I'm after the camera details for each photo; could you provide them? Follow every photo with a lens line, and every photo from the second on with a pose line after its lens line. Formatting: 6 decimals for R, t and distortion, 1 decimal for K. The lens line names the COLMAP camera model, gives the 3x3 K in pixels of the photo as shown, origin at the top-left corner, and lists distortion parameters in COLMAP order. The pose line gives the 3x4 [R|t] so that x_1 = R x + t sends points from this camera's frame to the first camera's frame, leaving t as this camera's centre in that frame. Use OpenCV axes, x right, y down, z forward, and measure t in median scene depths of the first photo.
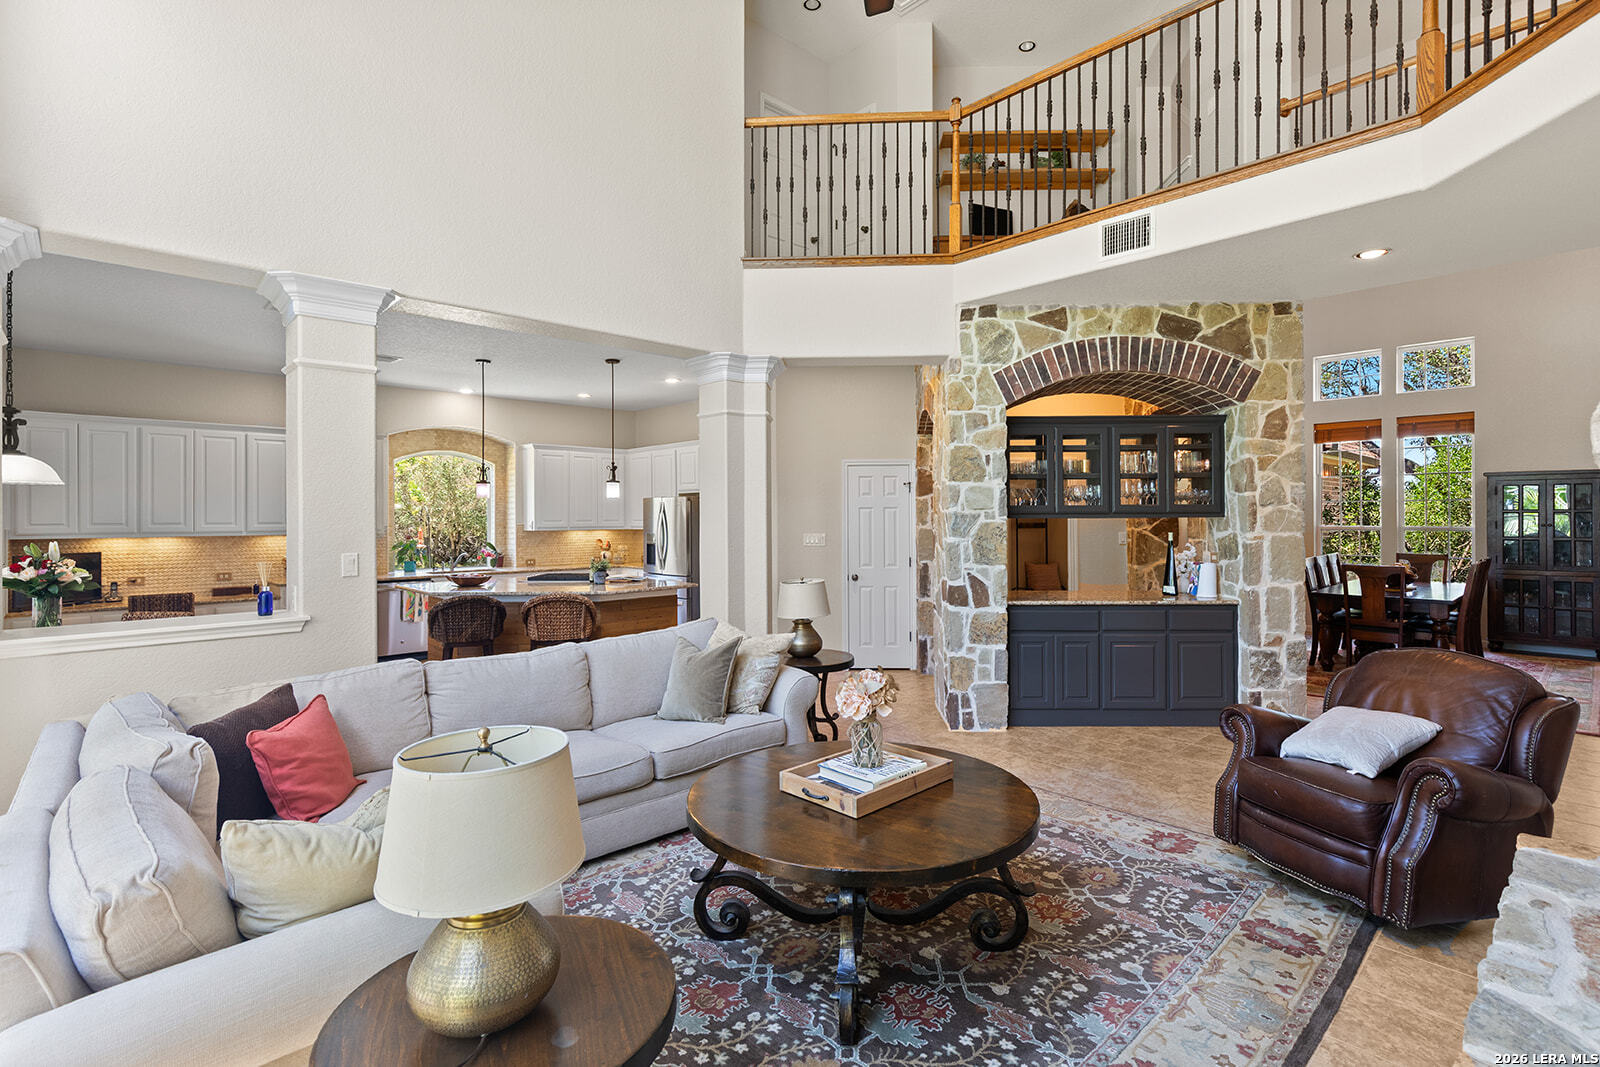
lens RADIAL K [[750.0, 0, 806.0], [0, 750.0, 513.8], [0, 0, 1]] dist [-0.000830, -0.000277]
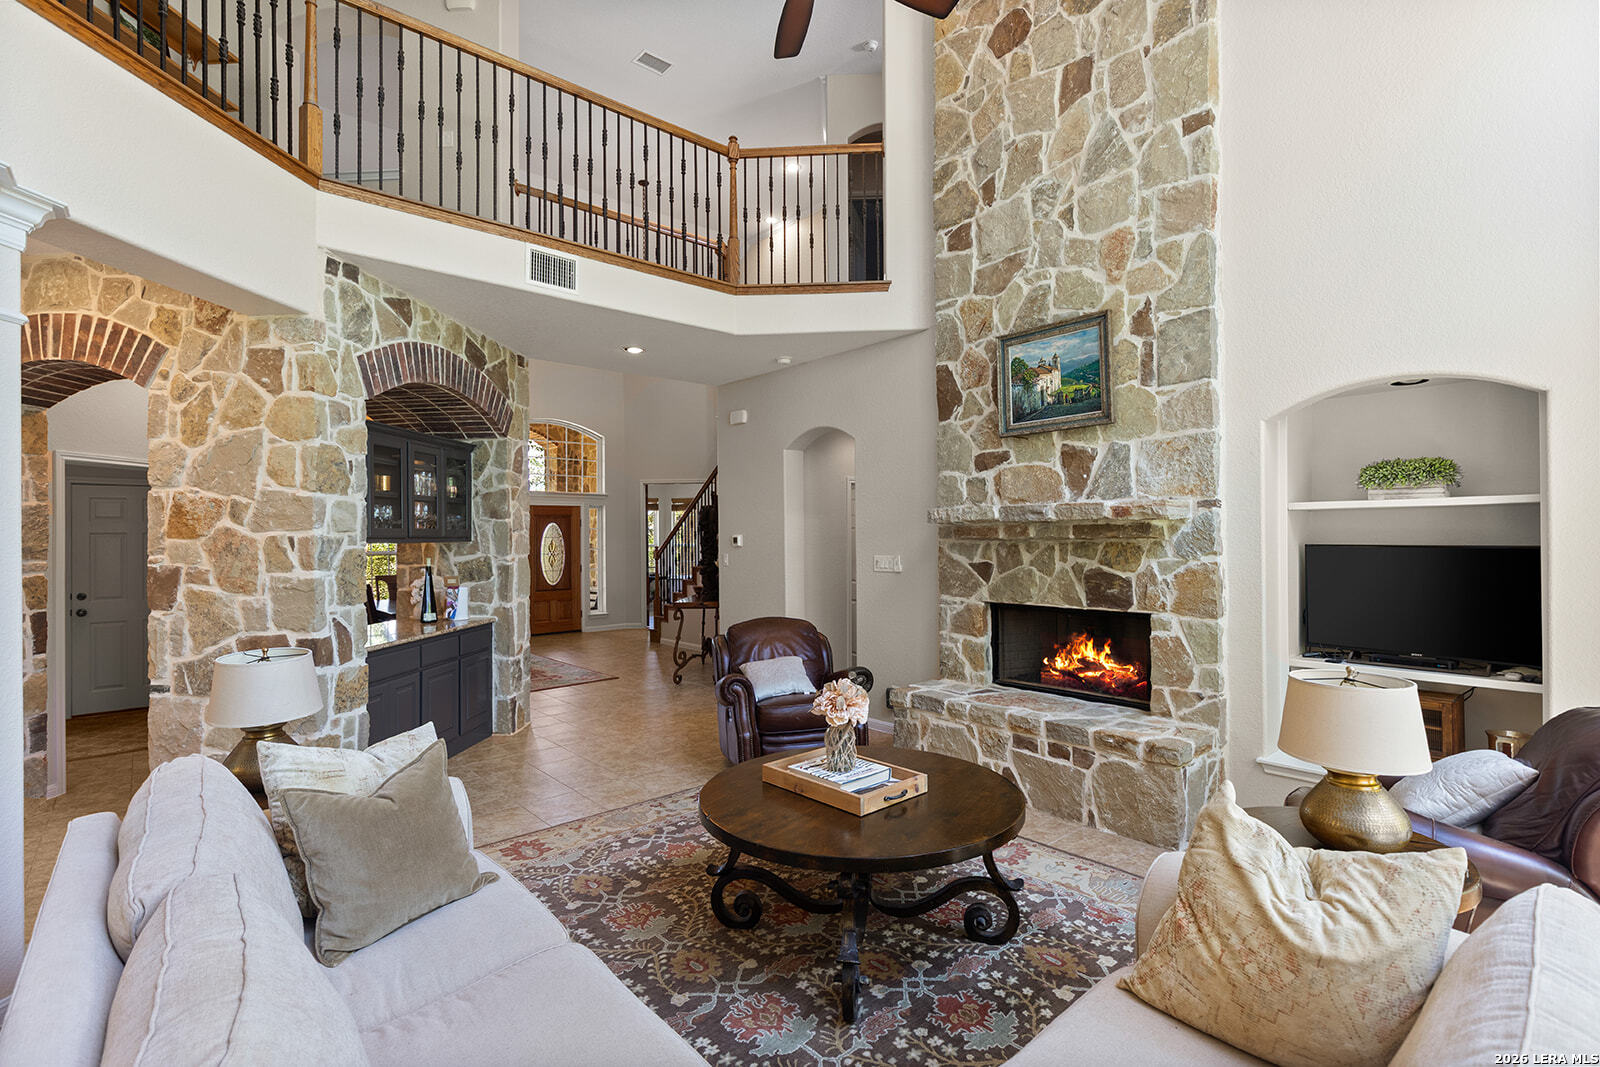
lens RADIAL K [[758.2, 0, 800.0], [0, 758.2, 533.5], [0, 0, 1]] dist [0.000772, 0.000056]
pose [[0.041715, 0.007301, 0.999103, -0.506440], [0.006671, 0.999949, -0.007585, 0.004339], [-0.999107, 0.006982, 0.041664, 0.513885]]
